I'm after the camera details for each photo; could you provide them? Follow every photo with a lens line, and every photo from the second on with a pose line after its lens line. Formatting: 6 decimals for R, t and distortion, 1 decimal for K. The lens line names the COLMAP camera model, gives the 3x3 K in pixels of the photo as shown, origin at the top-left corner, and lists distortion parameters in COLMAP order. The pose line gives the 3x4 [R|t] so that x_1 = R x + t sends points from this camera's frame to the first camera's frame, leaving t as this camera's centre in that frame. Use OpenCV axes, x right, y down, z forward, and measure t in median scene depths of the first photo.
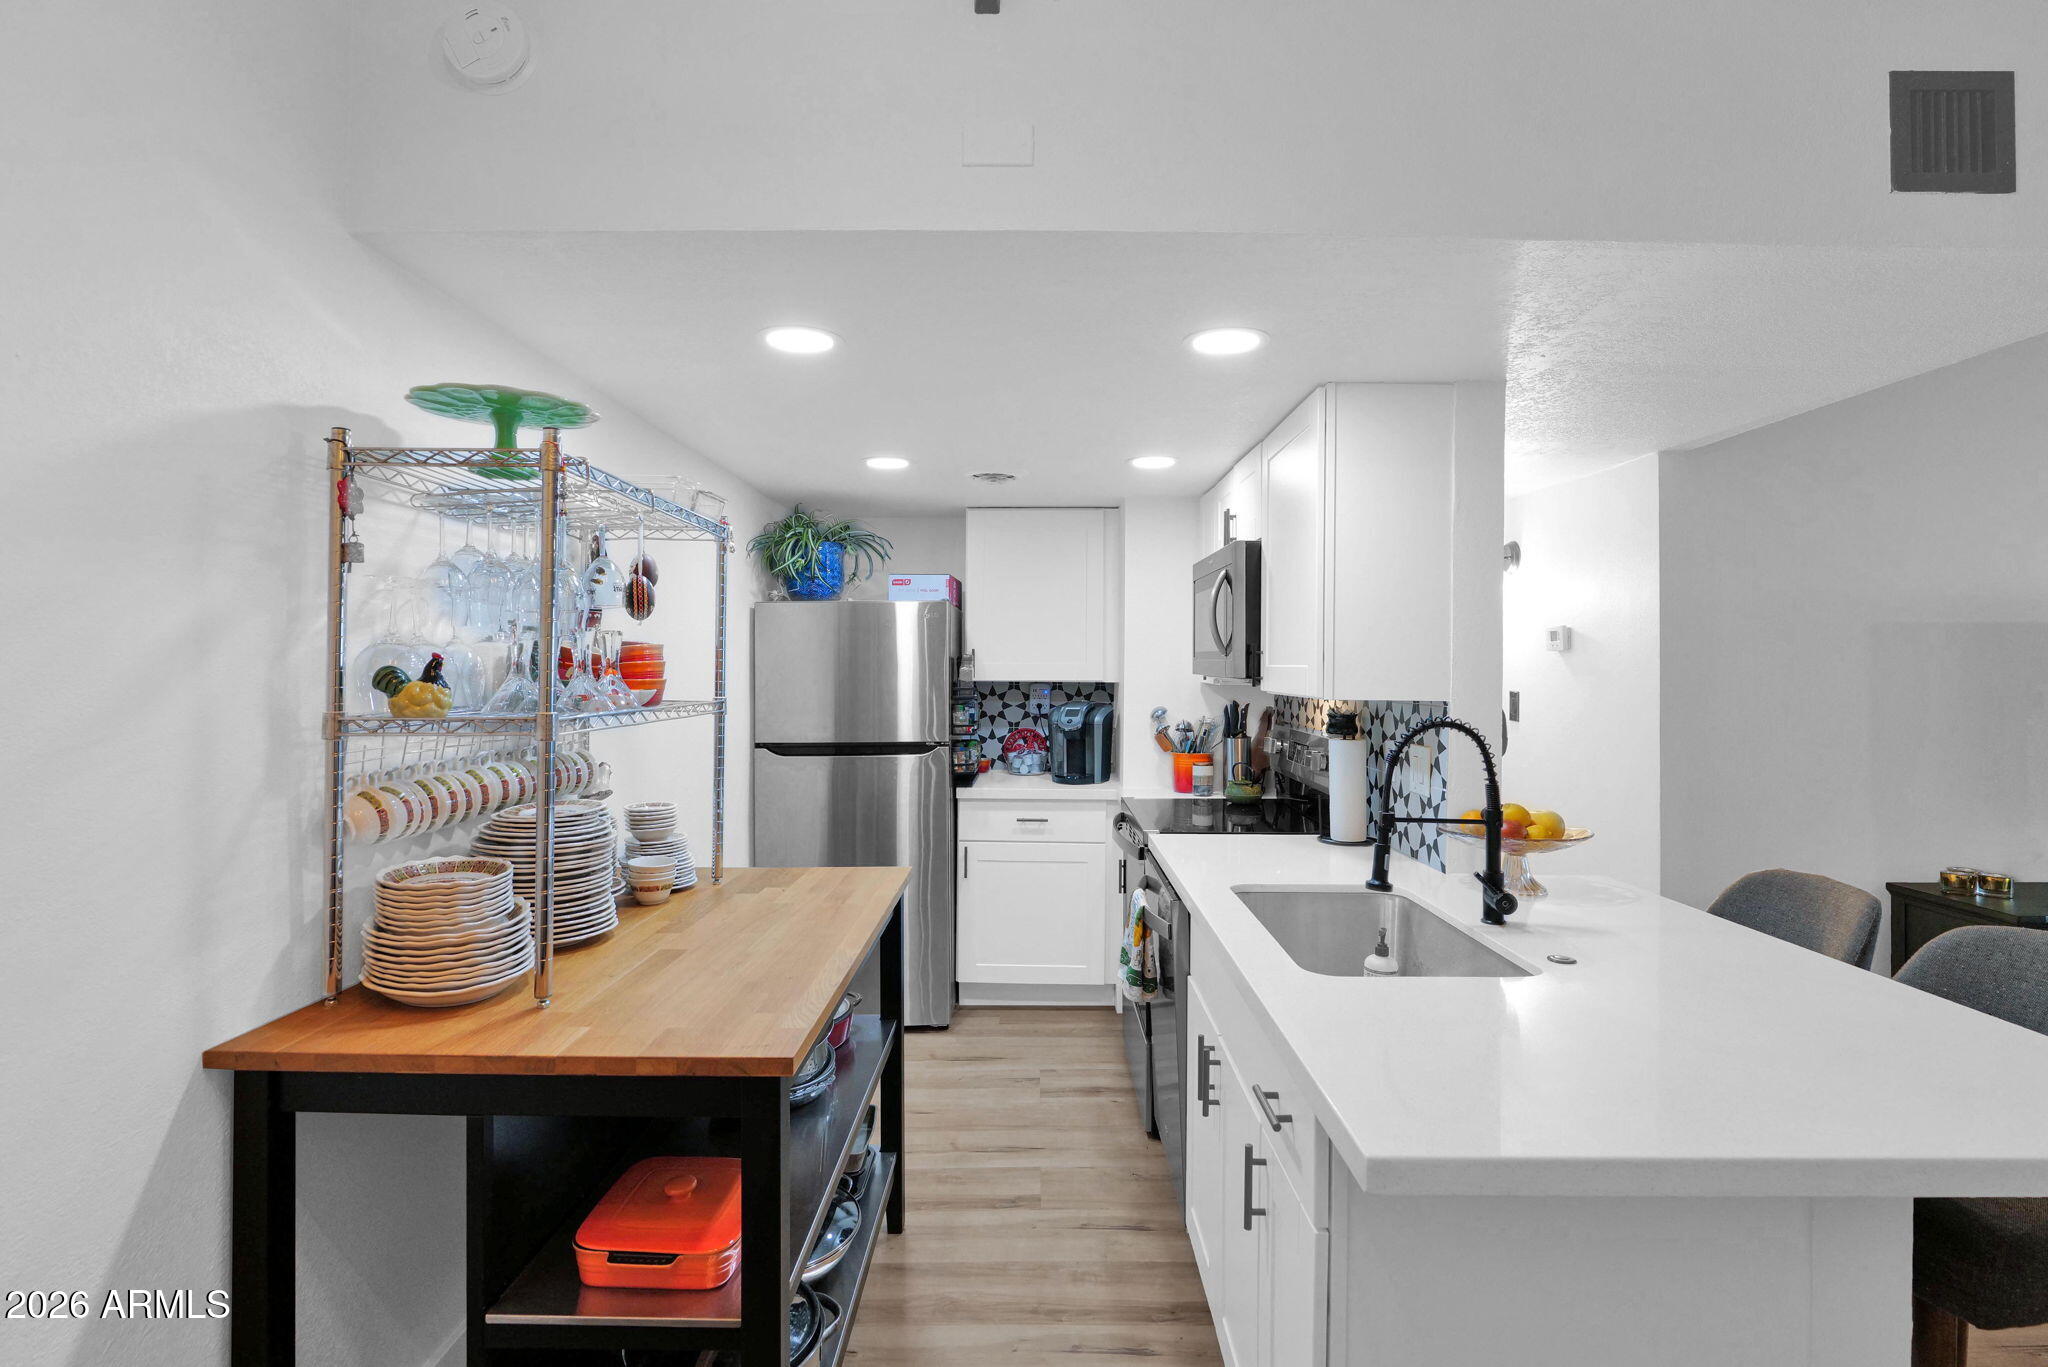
lens RADIAL K [[967.1, 0, 1025.1], [0, 967.1, 686.6], [0, 0, 1]] dist [-0.019688, 0.000555]
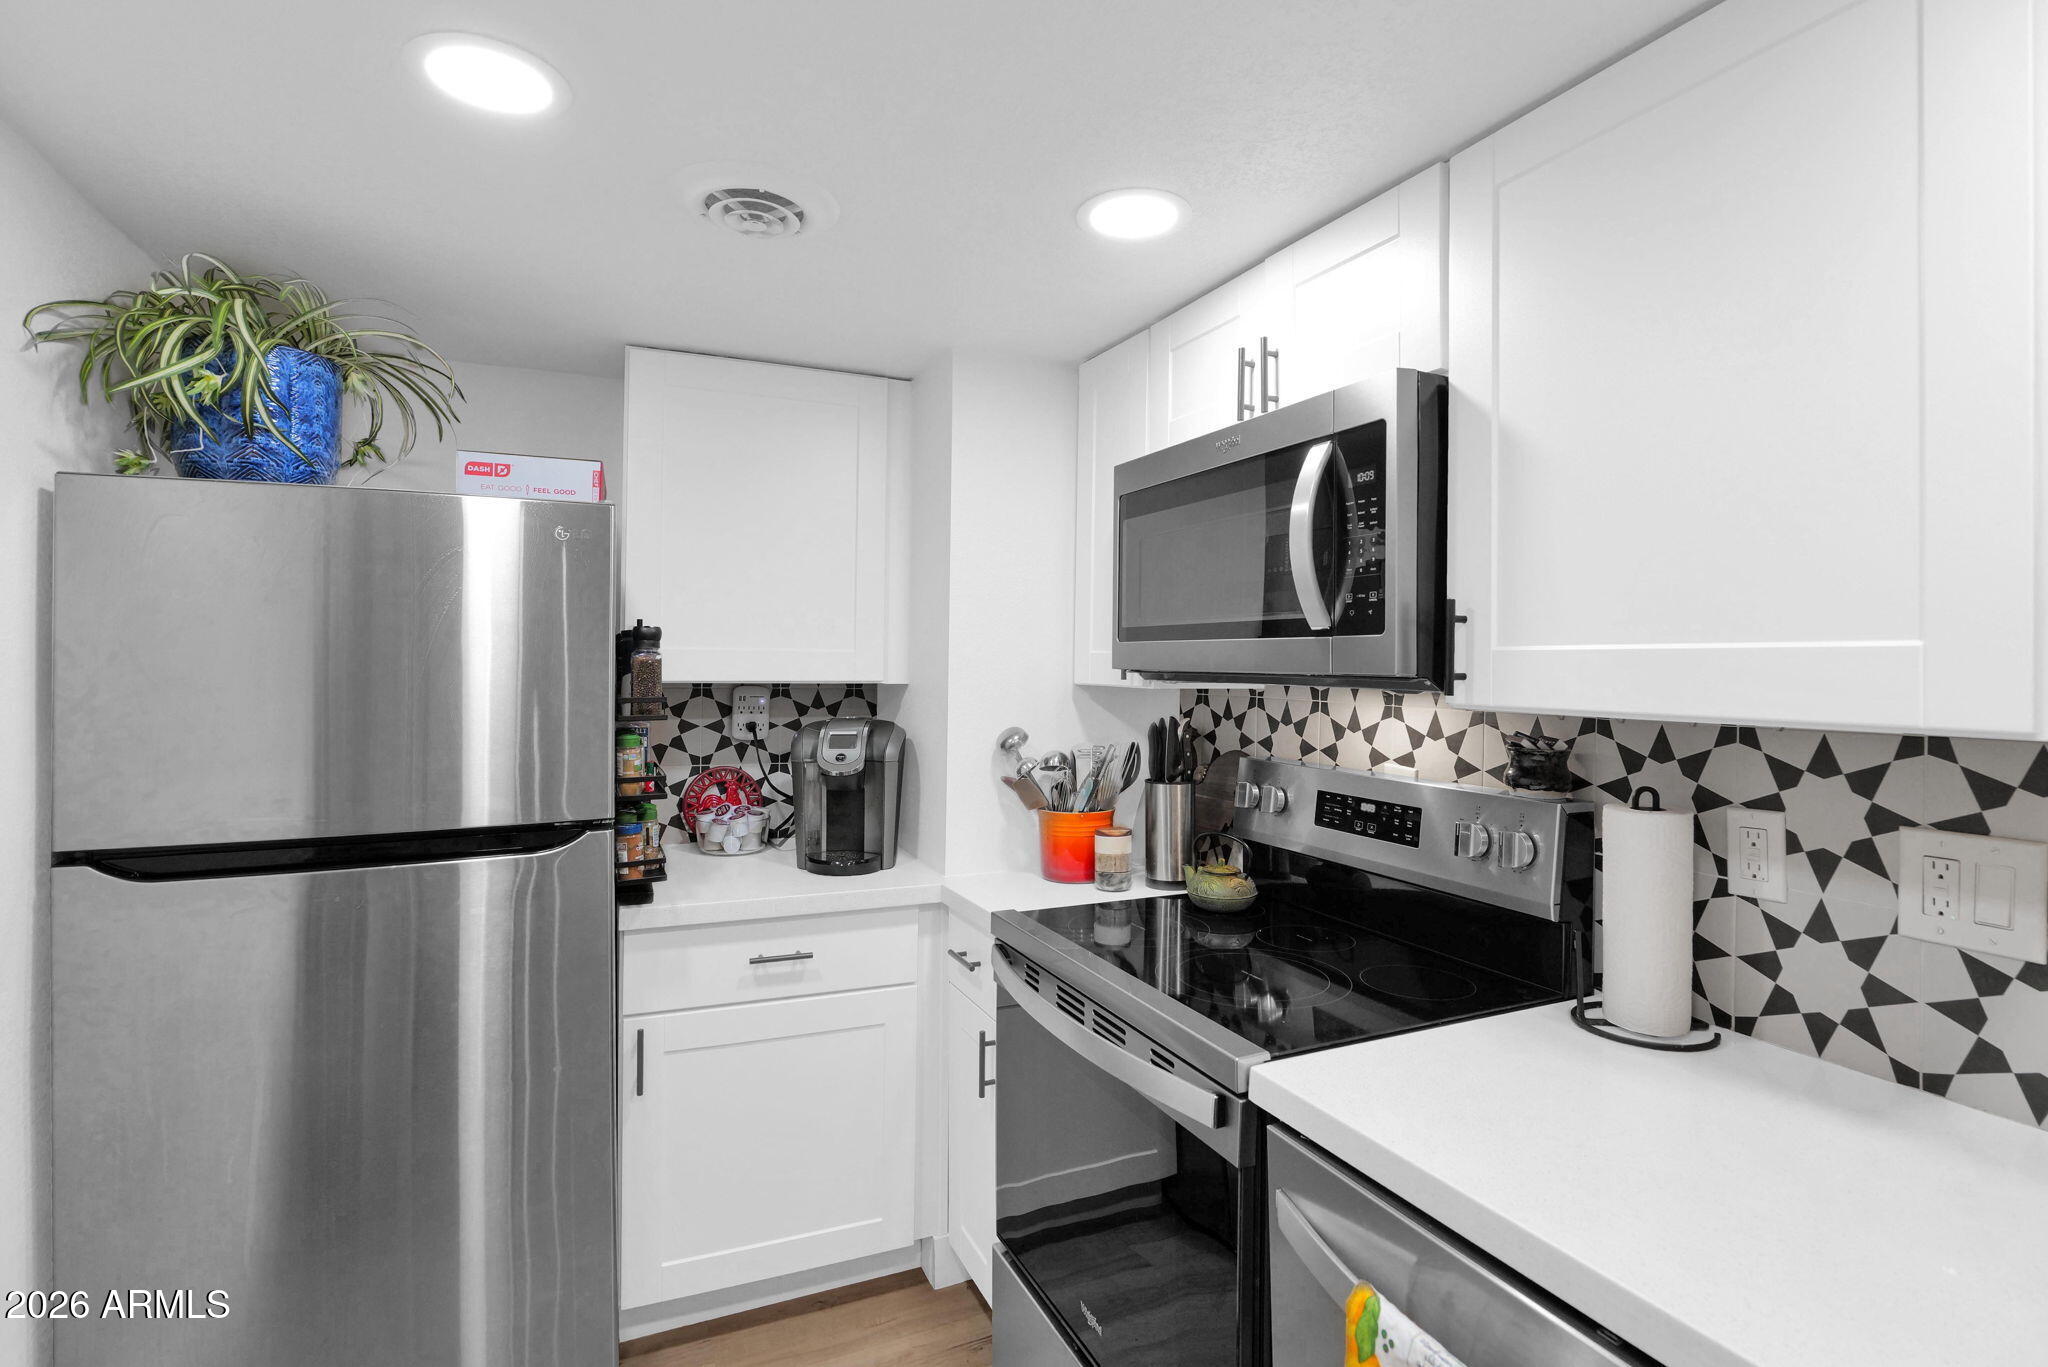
lens RADIAL K [[967.1, 0, 1016.6], [0, 967.1, 668.9], [0, 0, 1]] dist [-0.019688, 0.000555]
pose [[0.908783, 0.002615, 0.417262, -0.090738], [0.004097, 0.999876, -0.015189, -0.004723], [-0.417250, 0.015513, 0.908659, 0.486531]]
